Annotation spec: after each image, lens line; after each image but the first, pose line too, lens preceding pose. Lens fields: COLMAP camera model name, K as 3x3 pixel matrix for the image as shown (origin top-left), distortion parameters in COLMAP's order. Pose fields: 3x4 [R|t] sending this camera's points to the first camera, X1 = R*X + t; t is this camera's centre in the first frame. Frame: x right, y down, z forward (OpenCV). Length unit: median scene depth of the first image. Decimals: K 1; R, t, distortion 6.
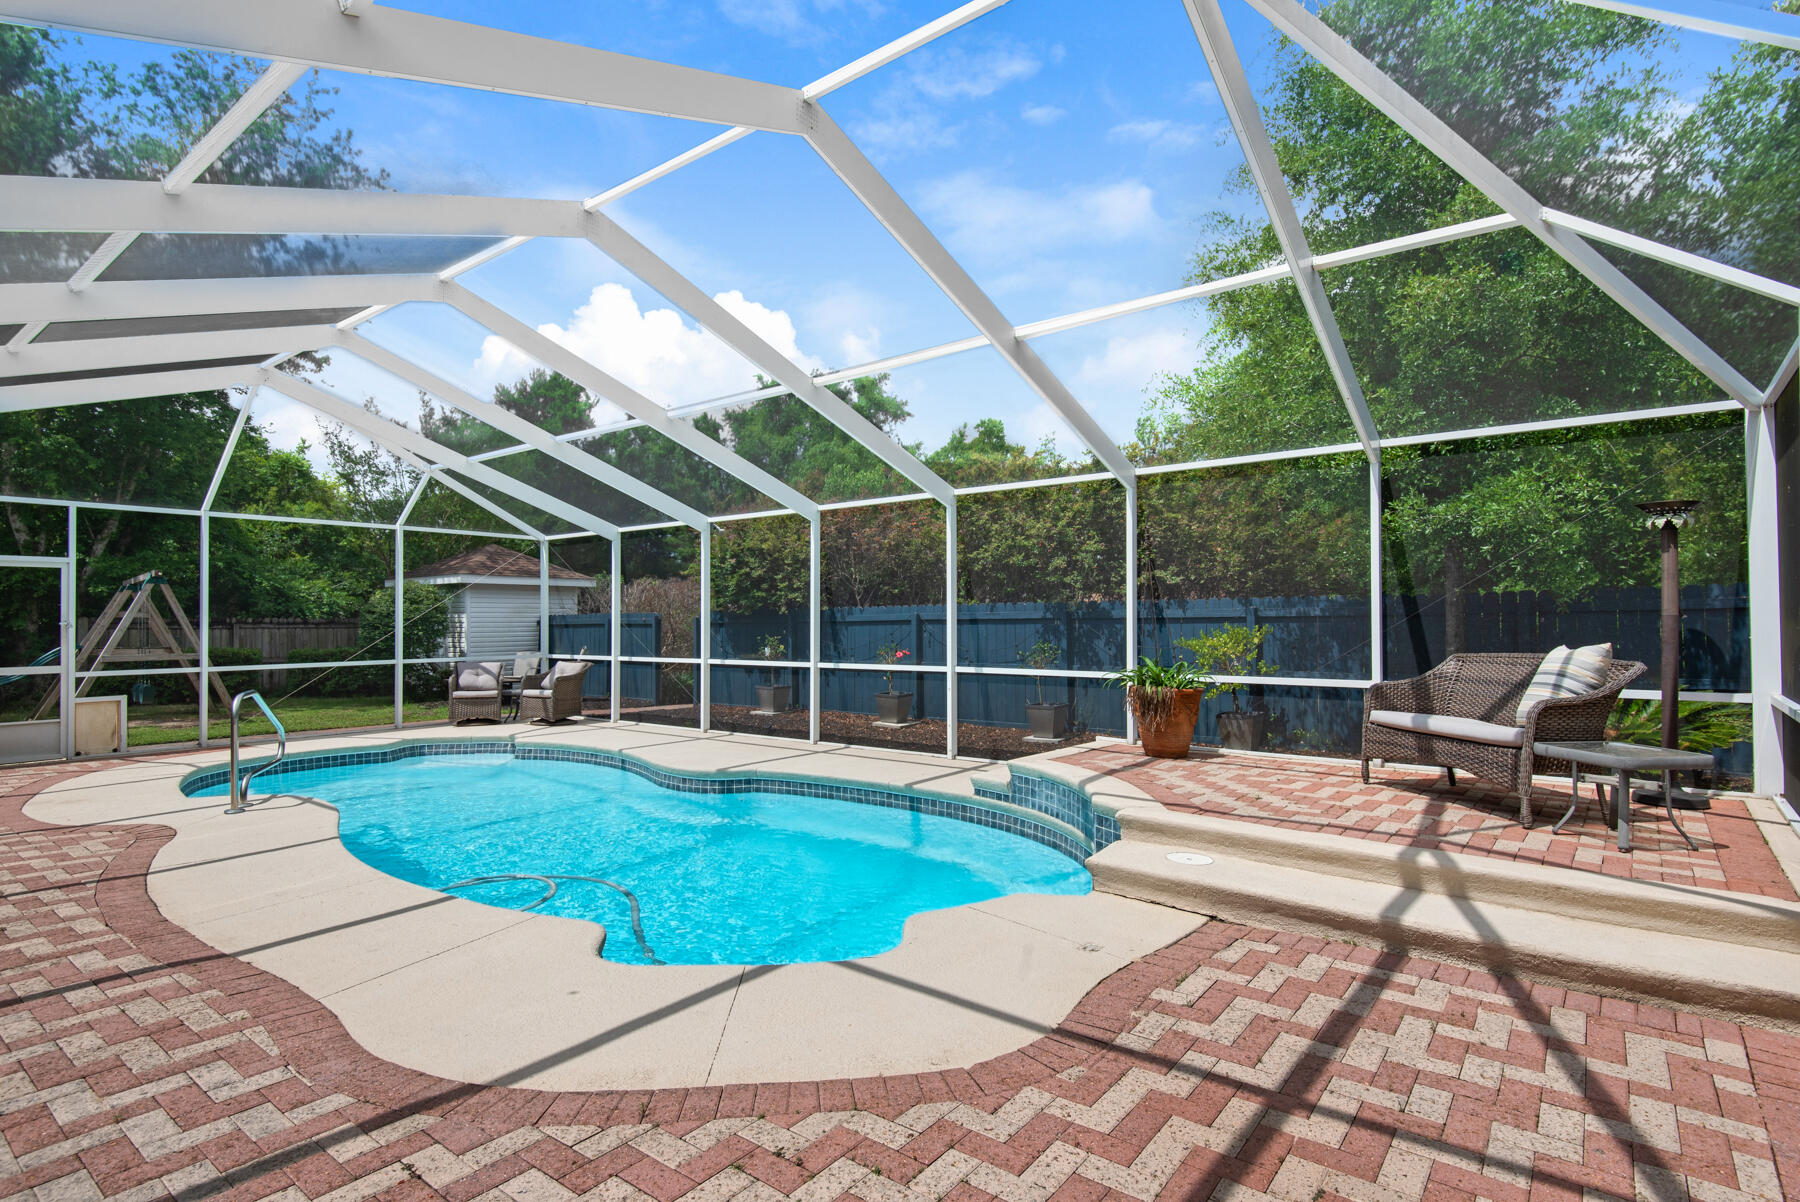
lens RADIAL K [[891.1, 0, 900.0], [0, 891.1, 601.0], [0, 0, 1]] dist [0.030988, -0.020847]
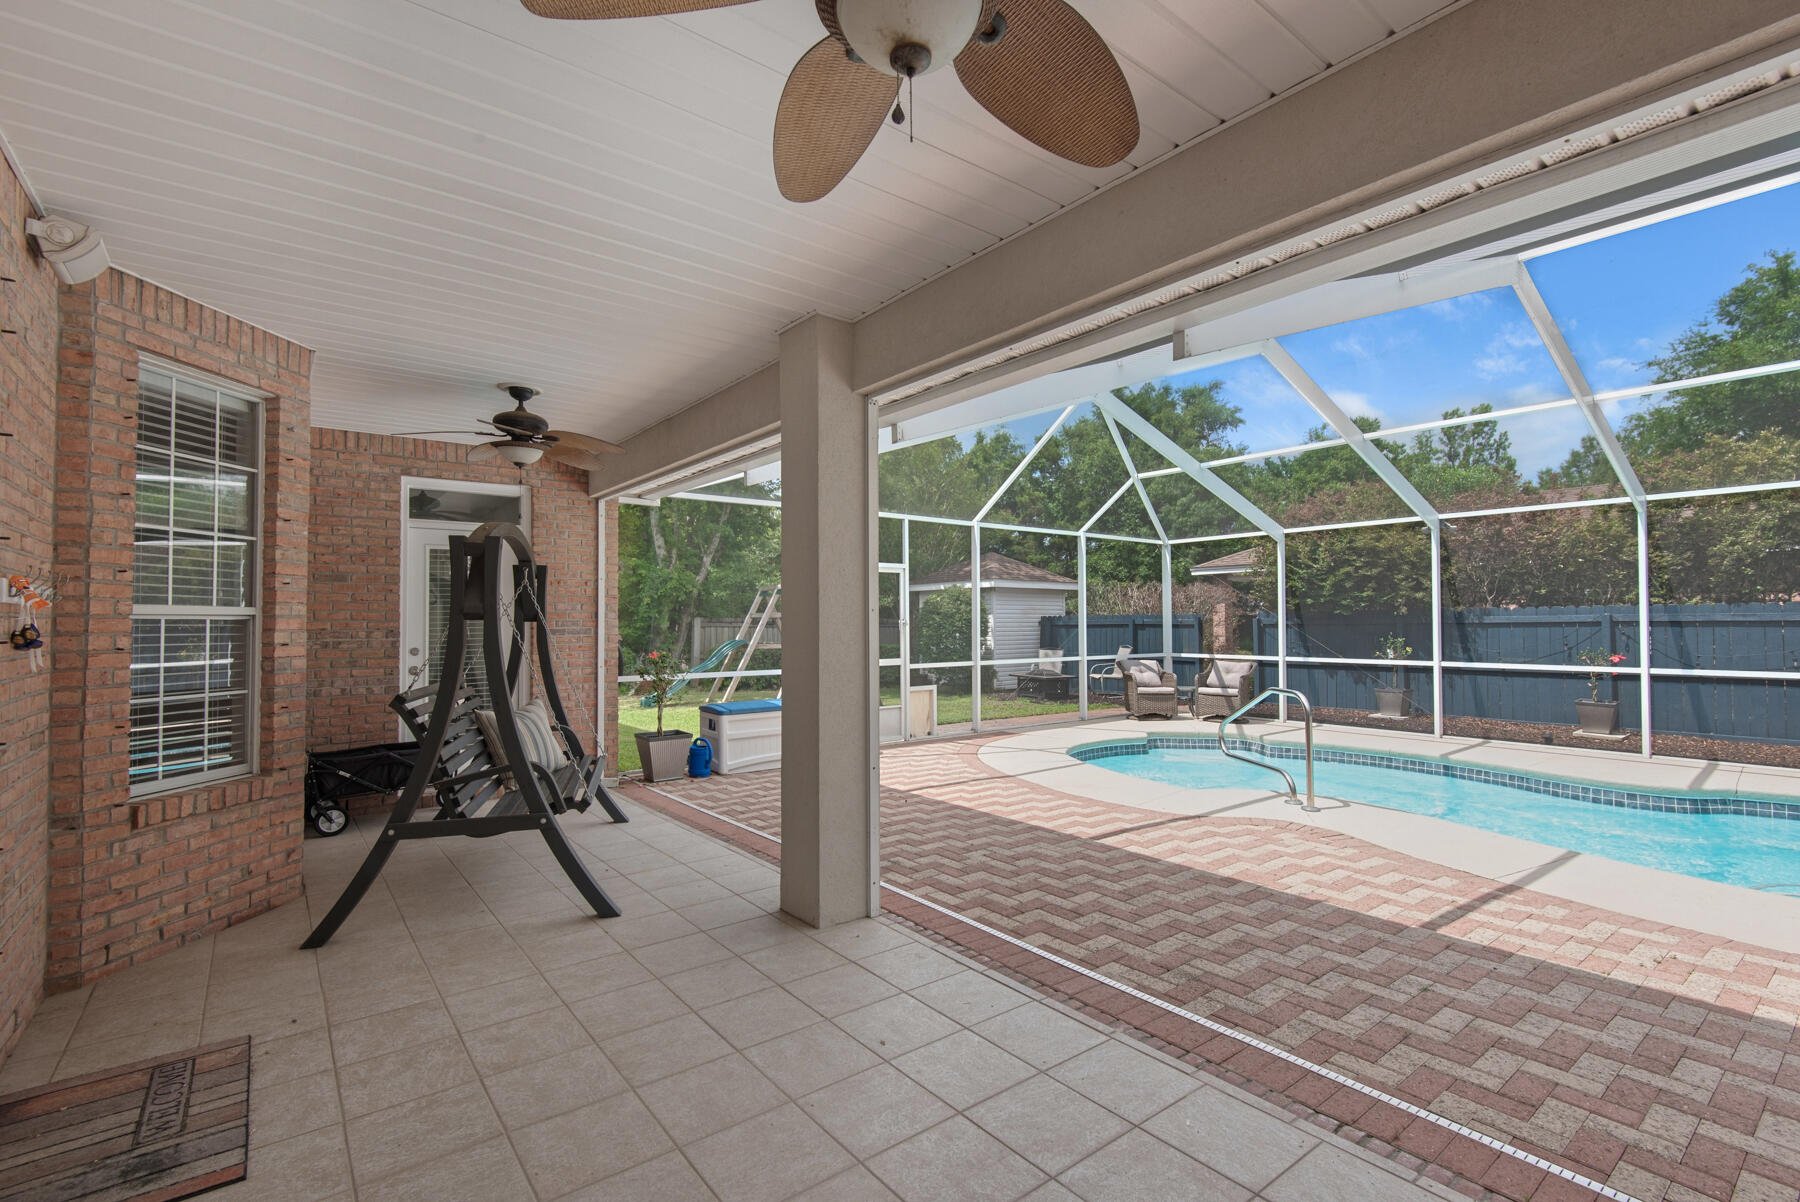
lens RADIAL K [[813.7, 0, 900.0], [0, 813.7, 601.0], [0, 0, 1]] dist [0.004319, -0.000610]
pose [[0.969458, -0.001787, -0.245252, -0.733624], [0.000733, 0.999990, -0.004391, 0.004813], [0.245257, 0.004077, 0.969449, 0.008065]]
